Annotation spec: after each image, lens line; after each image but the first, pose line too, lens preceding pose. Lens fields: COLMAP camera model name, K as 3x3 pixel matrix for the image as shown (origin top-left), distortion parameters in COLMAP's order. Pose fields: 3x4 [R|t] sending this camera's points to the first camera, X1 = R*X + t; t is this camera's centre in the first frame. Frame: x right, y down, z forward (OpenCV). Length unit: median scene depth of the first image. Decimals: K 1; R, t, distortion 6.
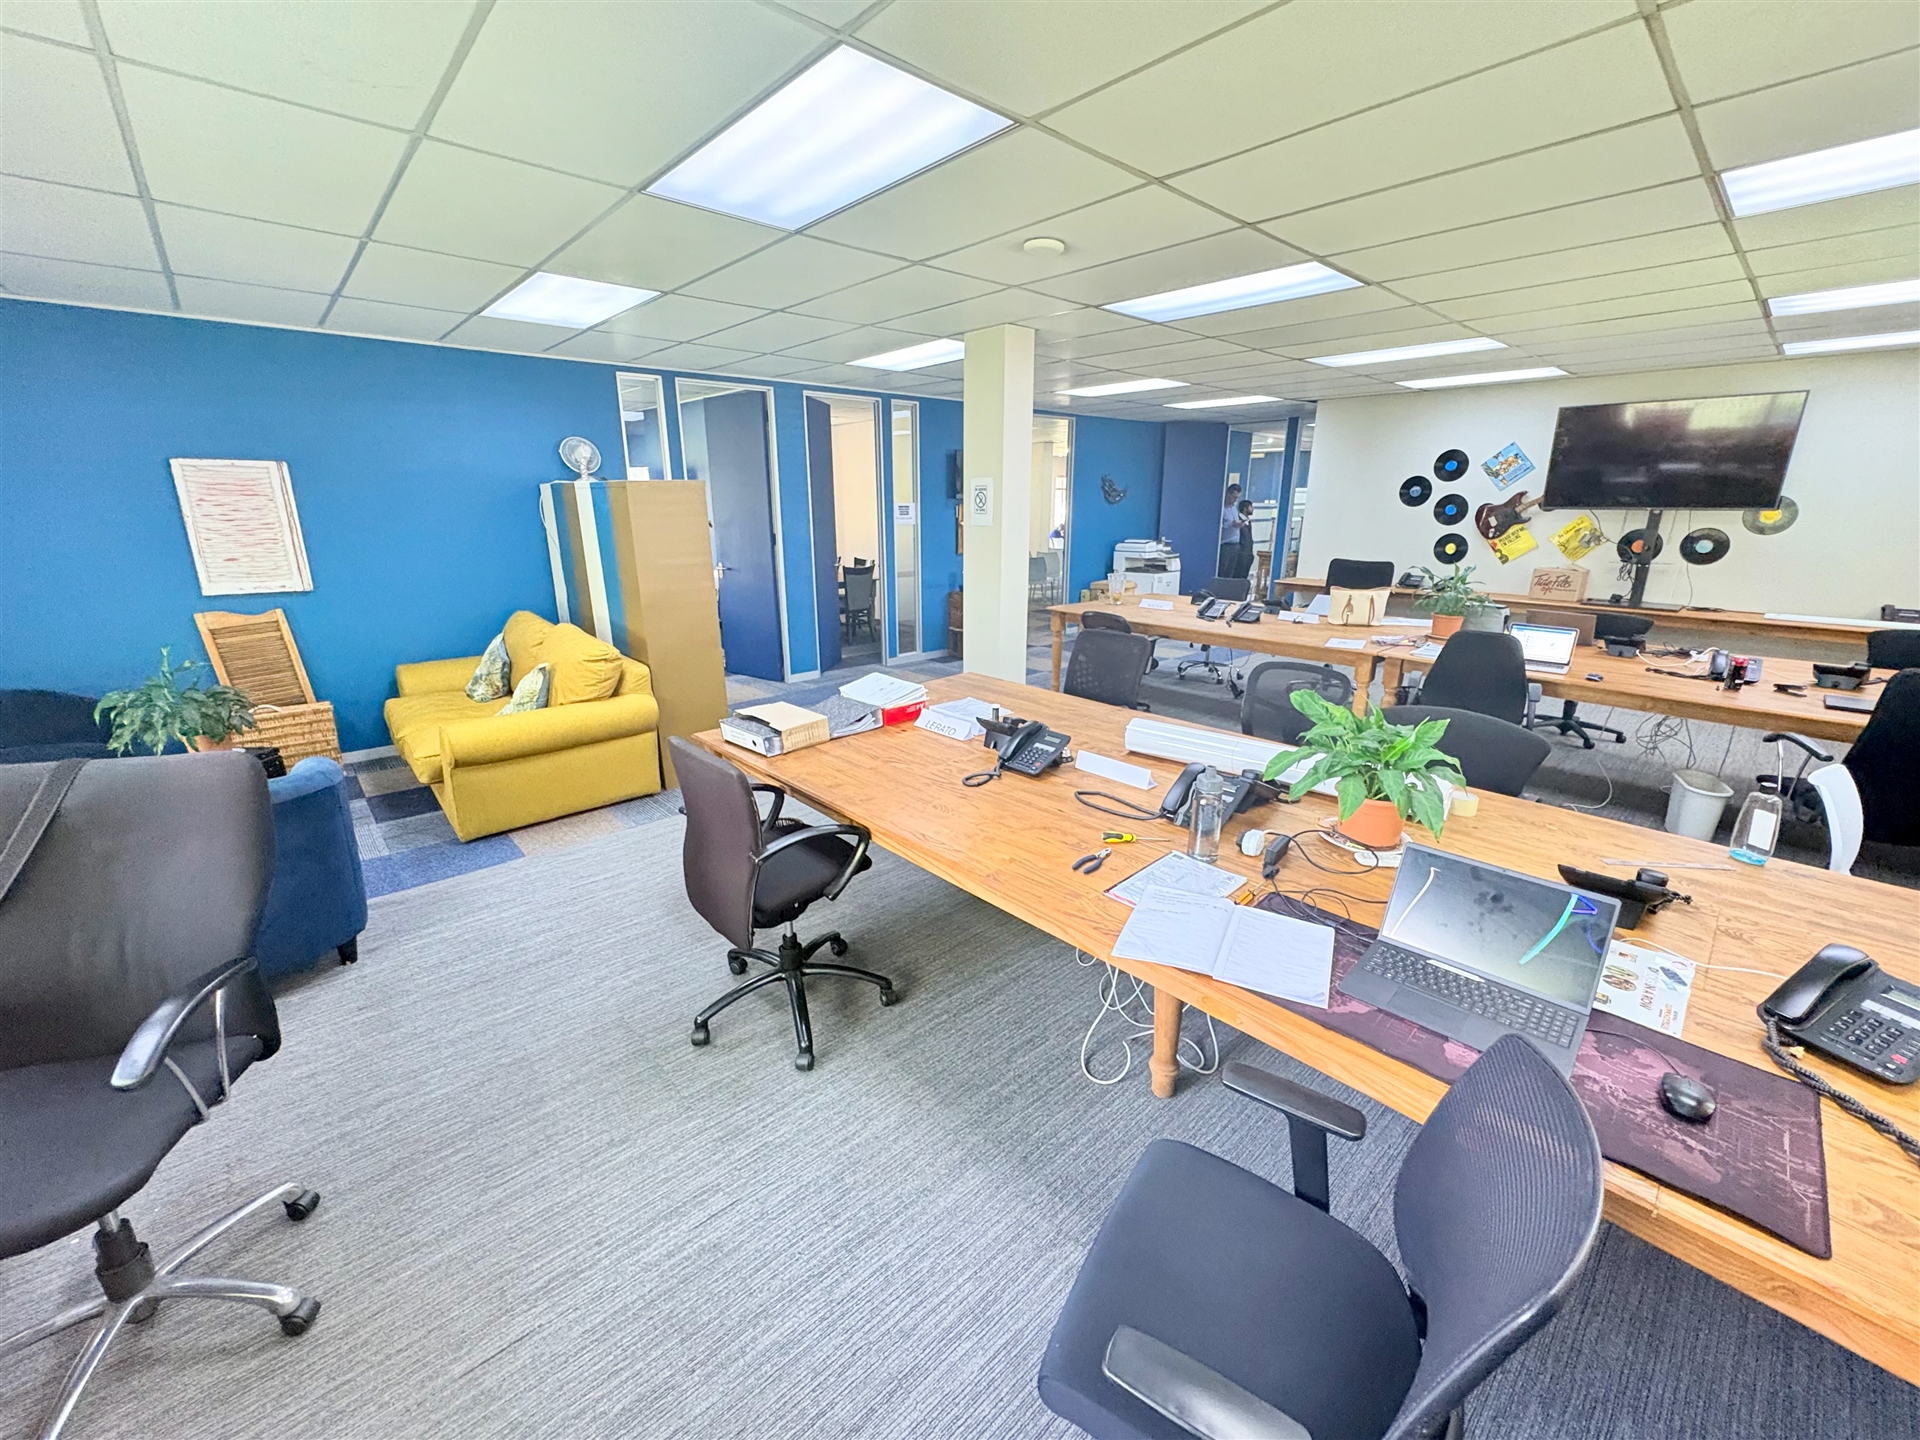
lens RADIAL K [[767.3, 0, 961.0], [0, 767.3, 714.8], [0, 0, 1]] dist [0.002848, 0.000362]
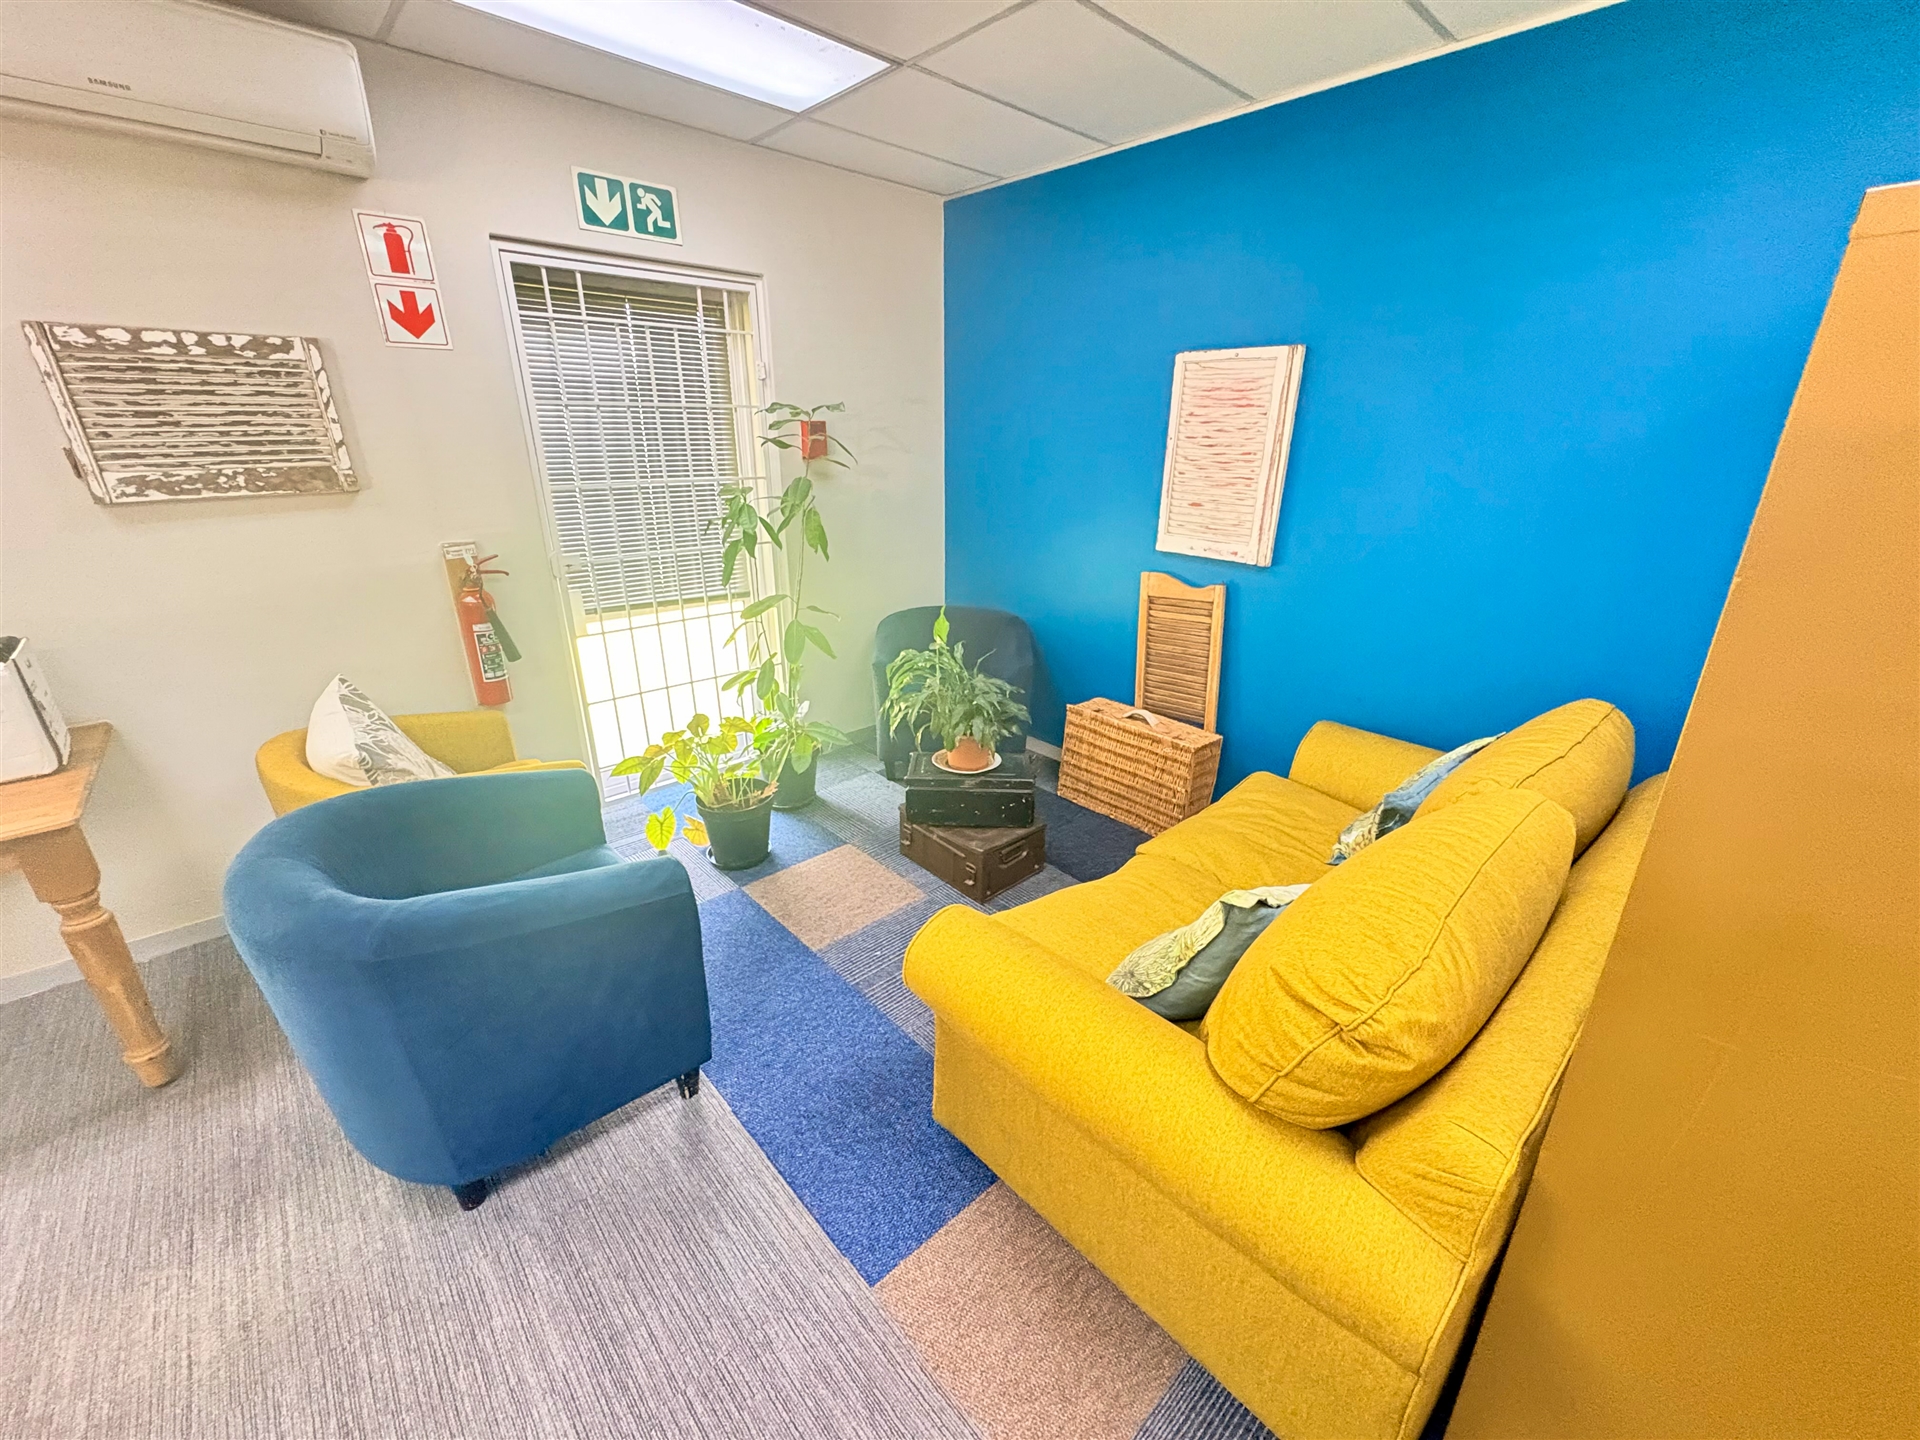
lens RADIAL K [[767.3, 0, 965.1], [0, 767.3, 715.2], [0, 0, 1]] dist [0.002848, 0.000362]
pose [[0.008285, 0.347927, -0.937485, -0.243623], [-0.283111, 0.899974, 0.331504, -0.200256], [0.959051, 0.262665, 0.105958, 0.775592]]
